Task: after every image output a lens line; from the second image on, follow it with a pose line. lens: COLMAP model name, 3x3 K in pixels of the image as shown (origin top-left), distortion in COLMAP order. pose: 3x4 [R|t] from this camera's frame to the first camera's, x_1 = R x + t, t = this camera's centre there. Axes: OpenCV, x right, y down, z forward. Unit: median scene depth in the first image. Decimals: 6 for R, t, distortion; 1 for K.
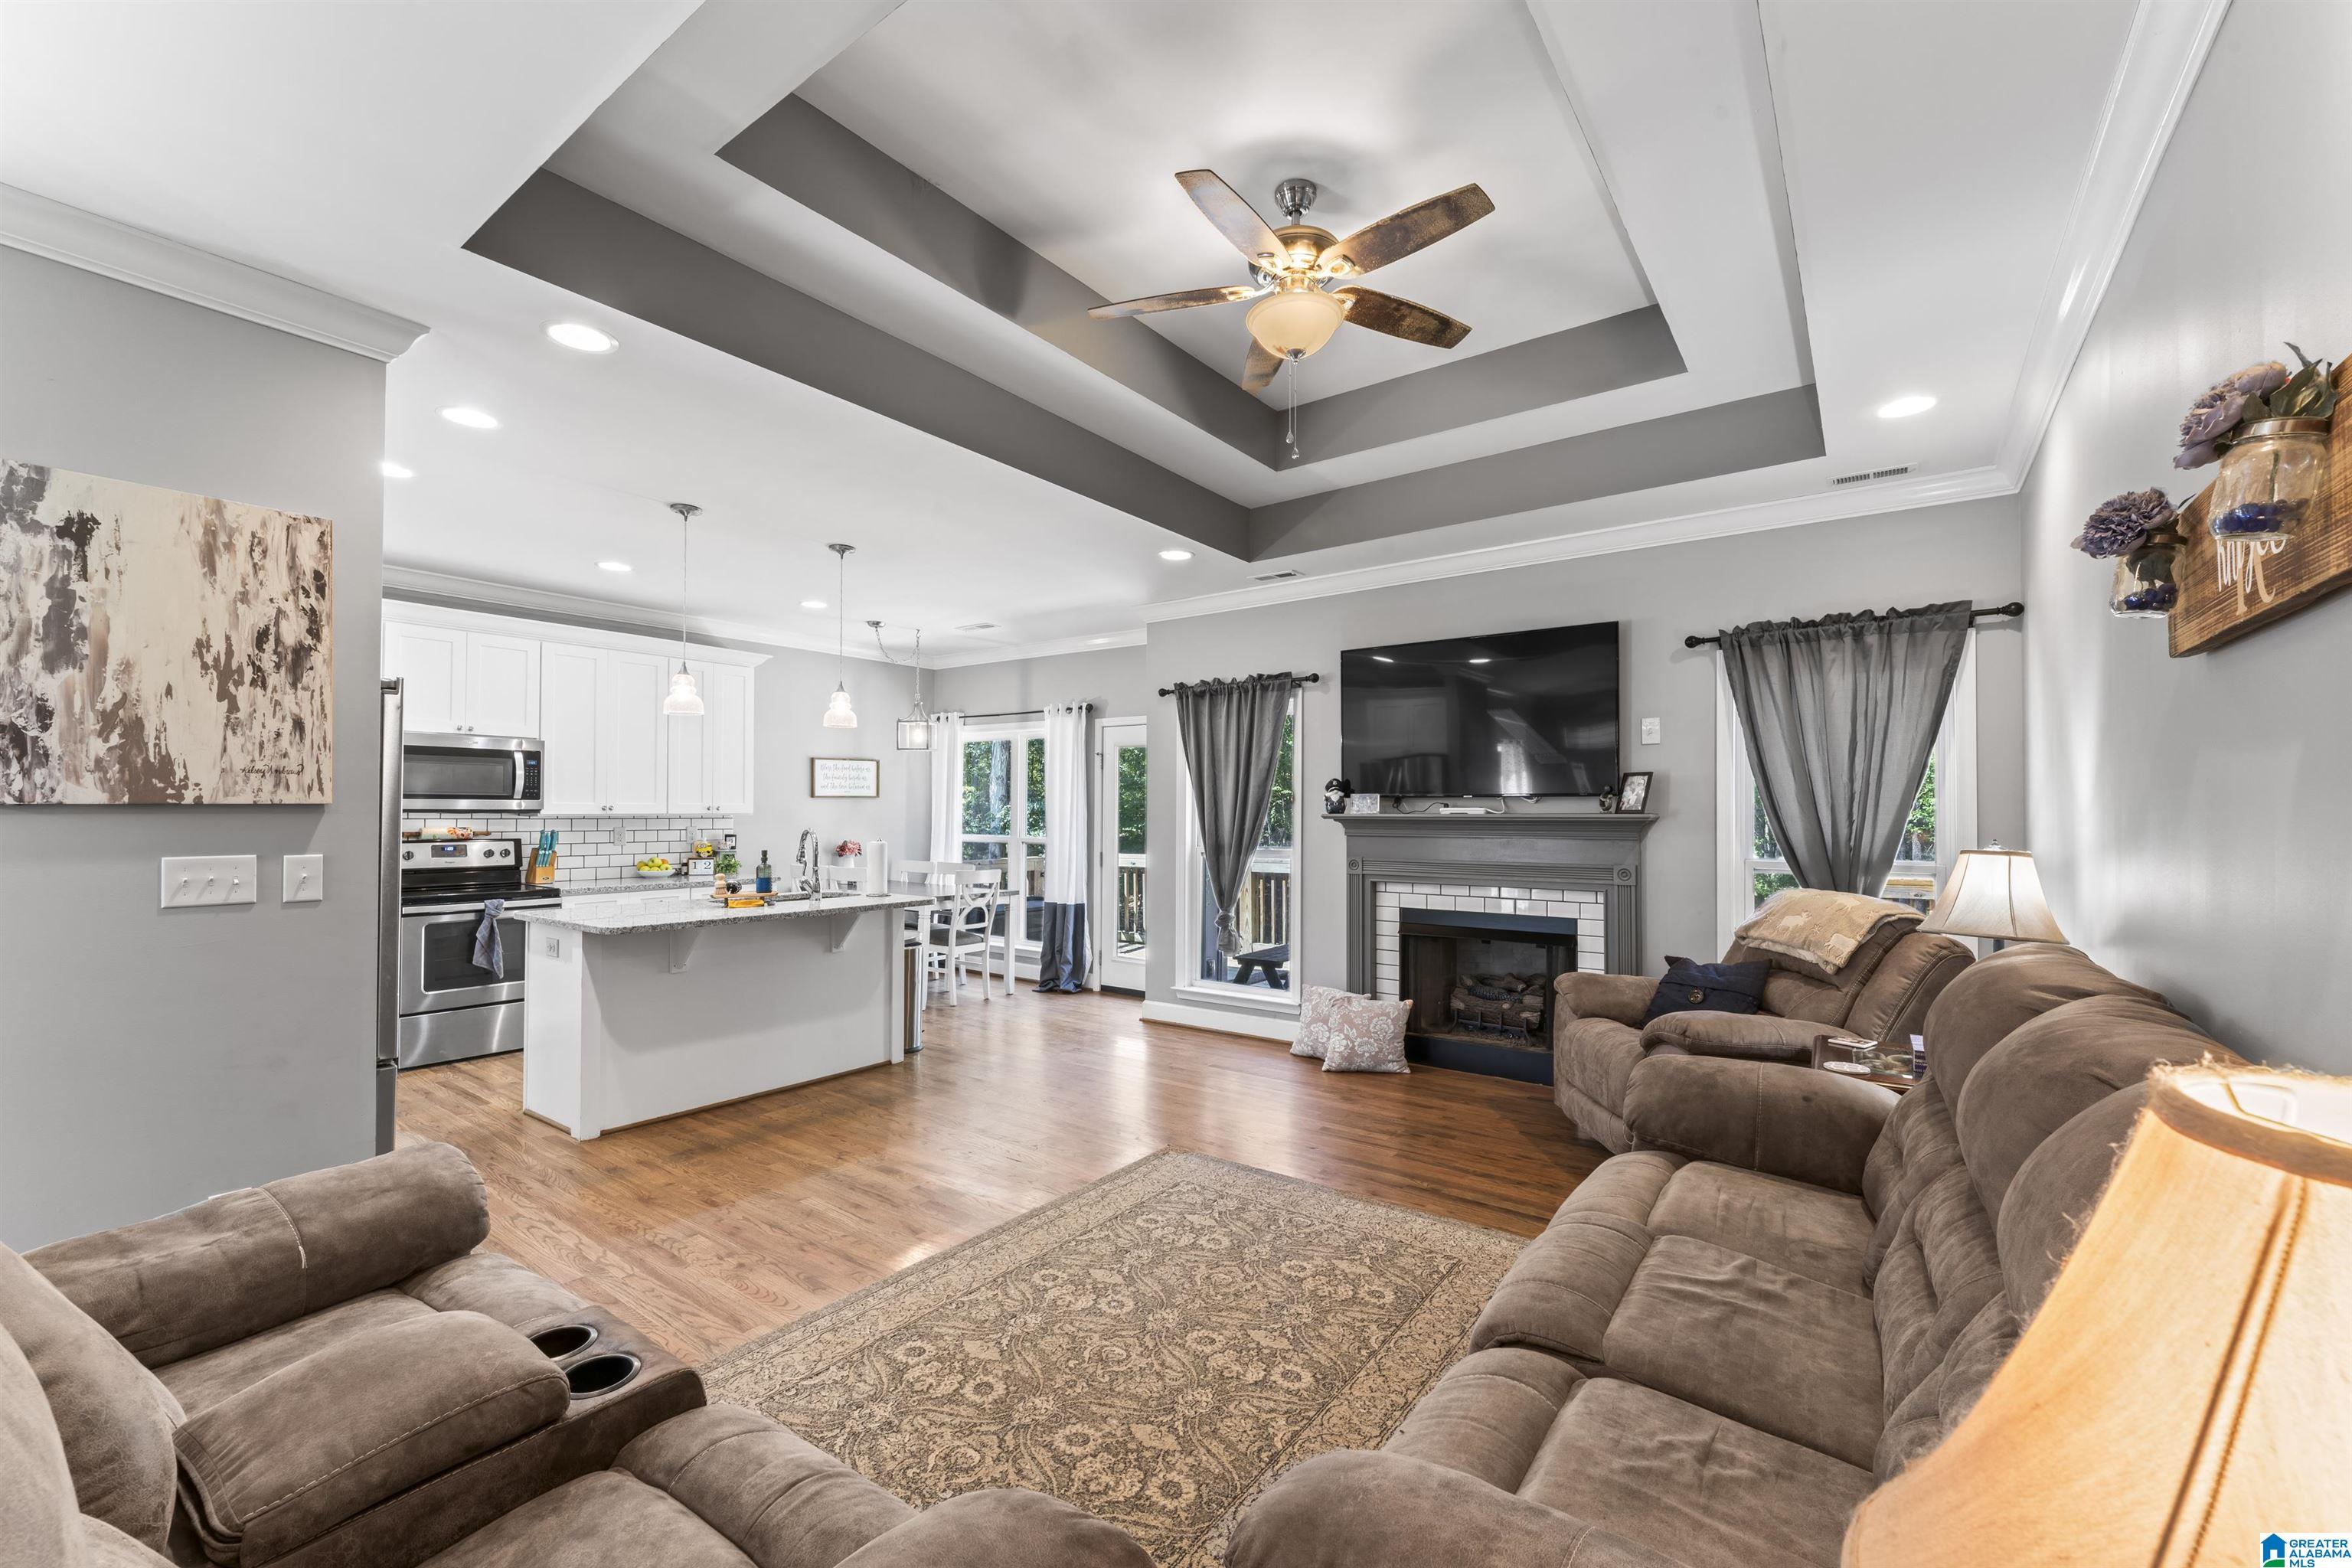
lens RADIAL K [[965.0, 0, 1175.1], [0, 965.0, 793.6], [0, 0, 1]] dist [-0.004263, -0.000502]
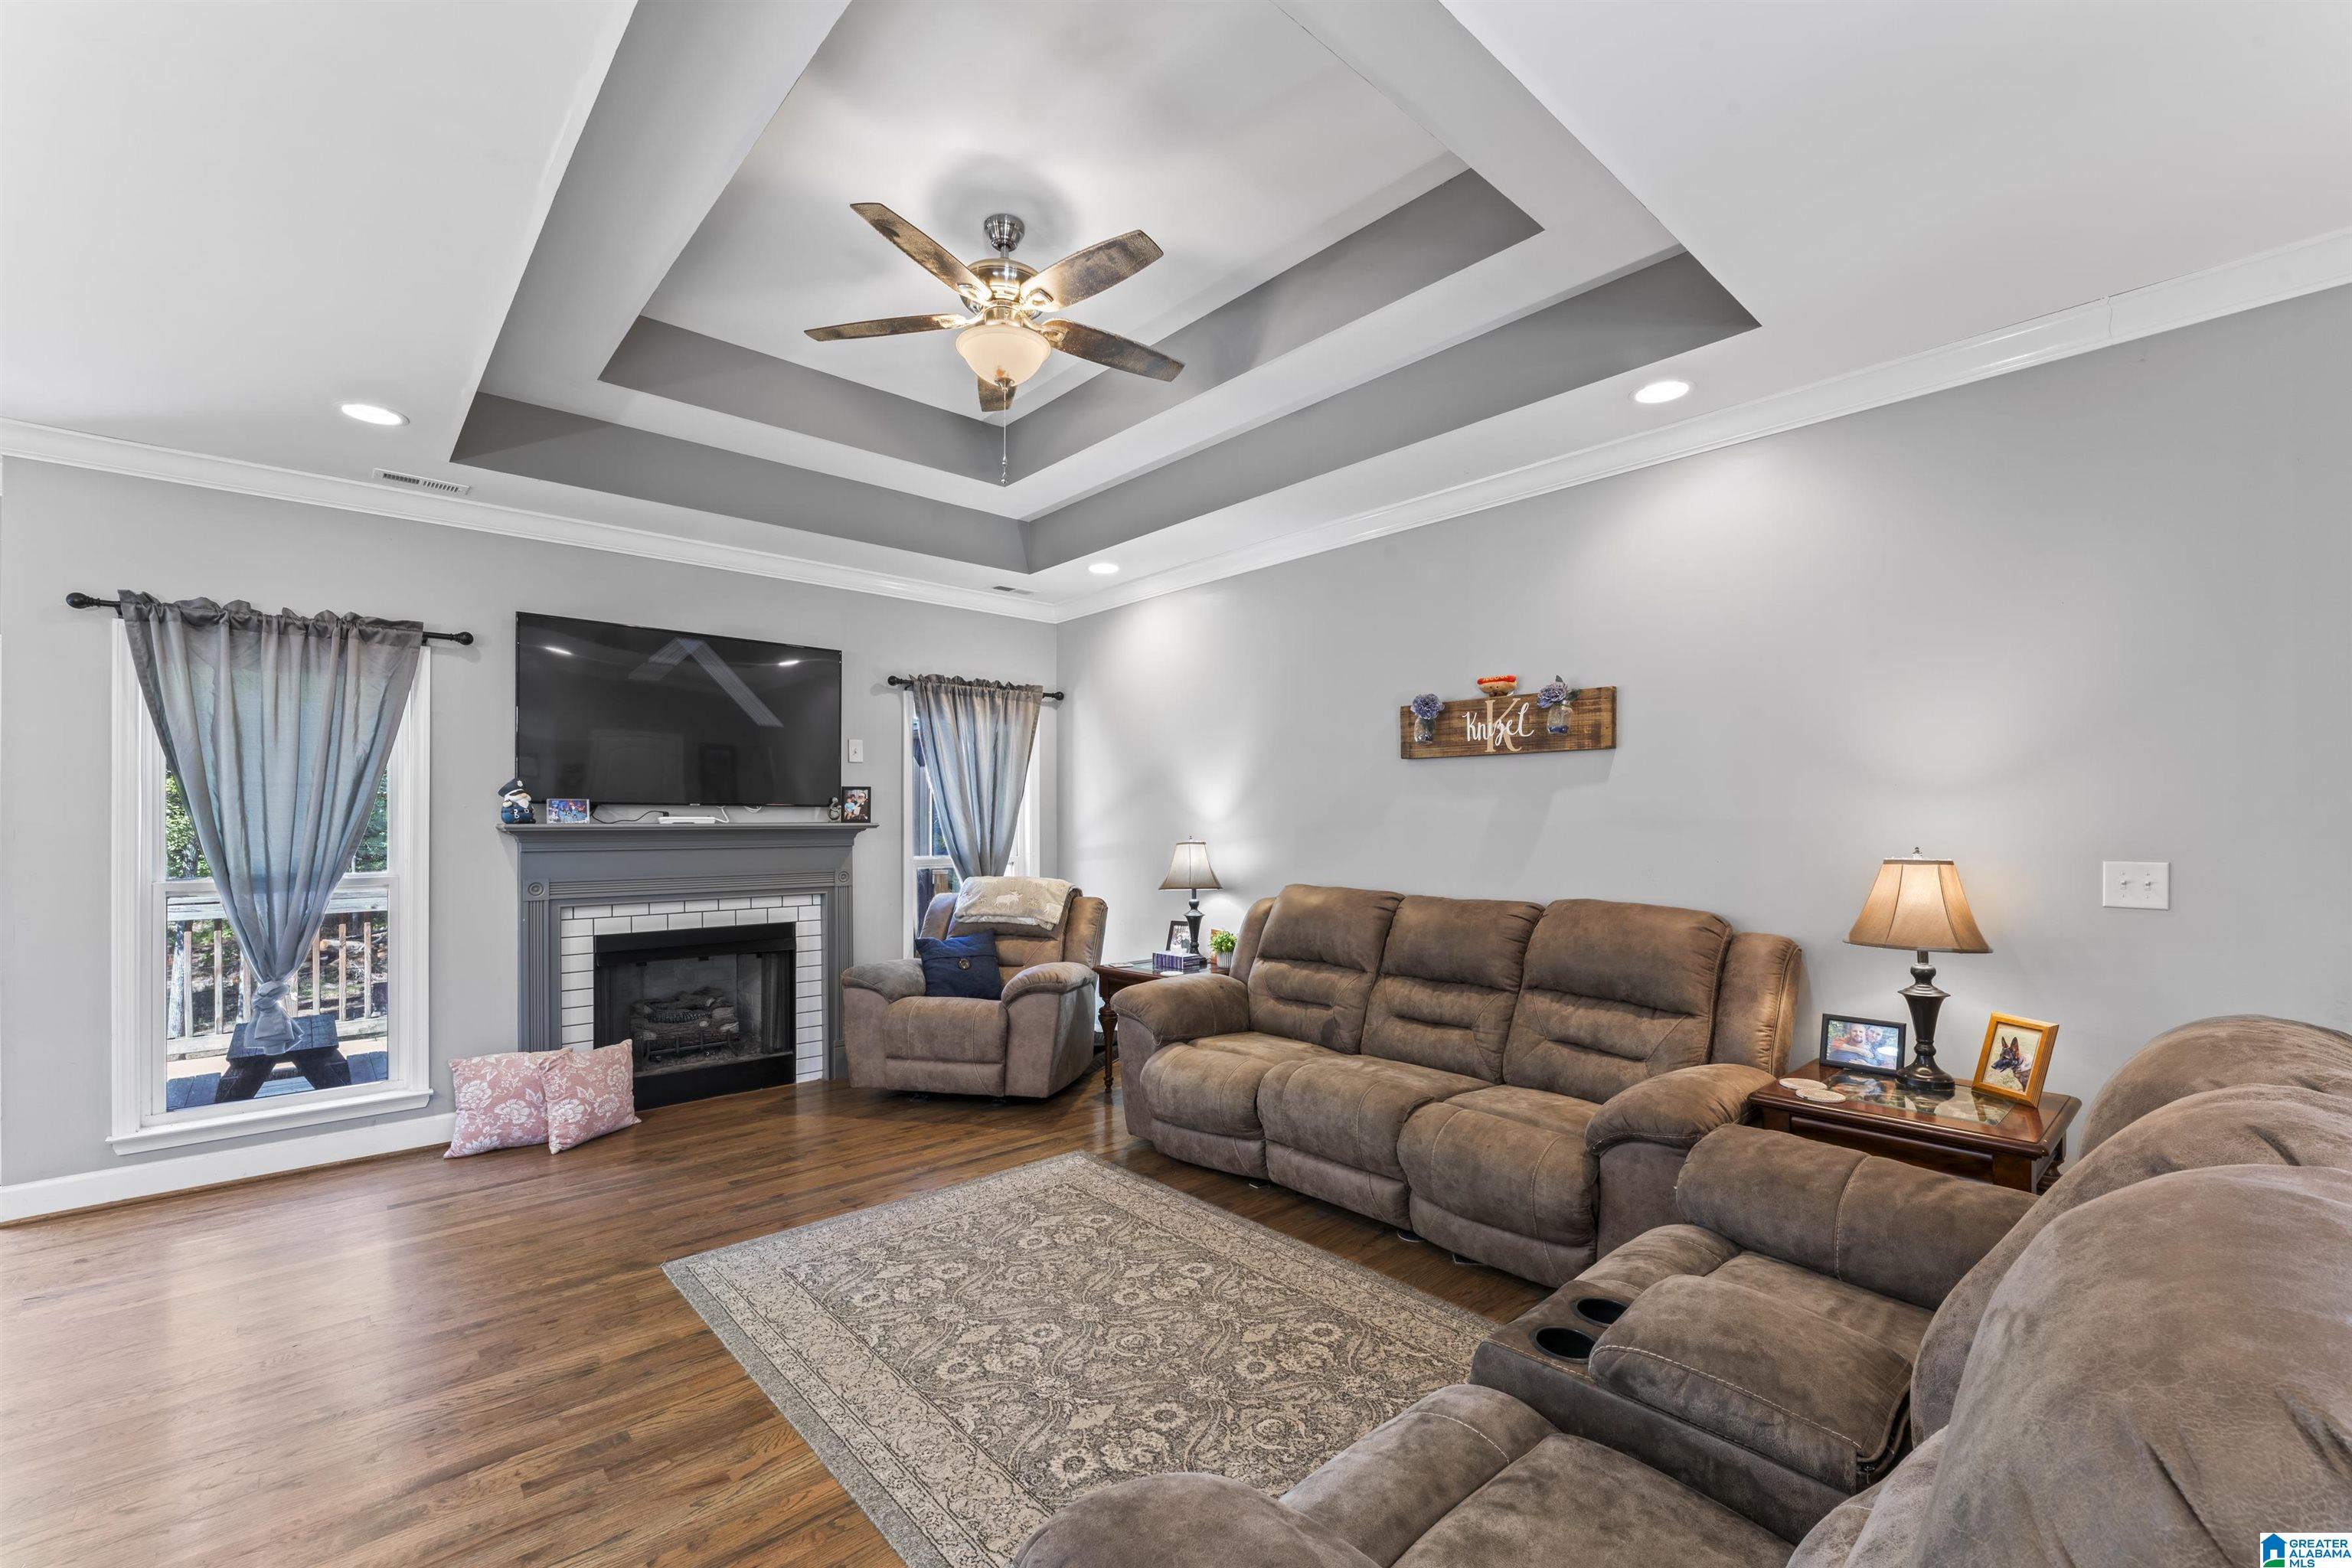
lens RADIAL K [[965.0, 0, 1177.5], [0, 965.0, 805.9], [0, 0, 1]] dist [-0.004263, -0.000502]
pose [[0.200002, 0.015672, 0.979670, -0.560498], [-0.016767, 0.999780, -0.012571, 0.008980], [-0.979652, -0.013912, 0.200221, 0.390720]]
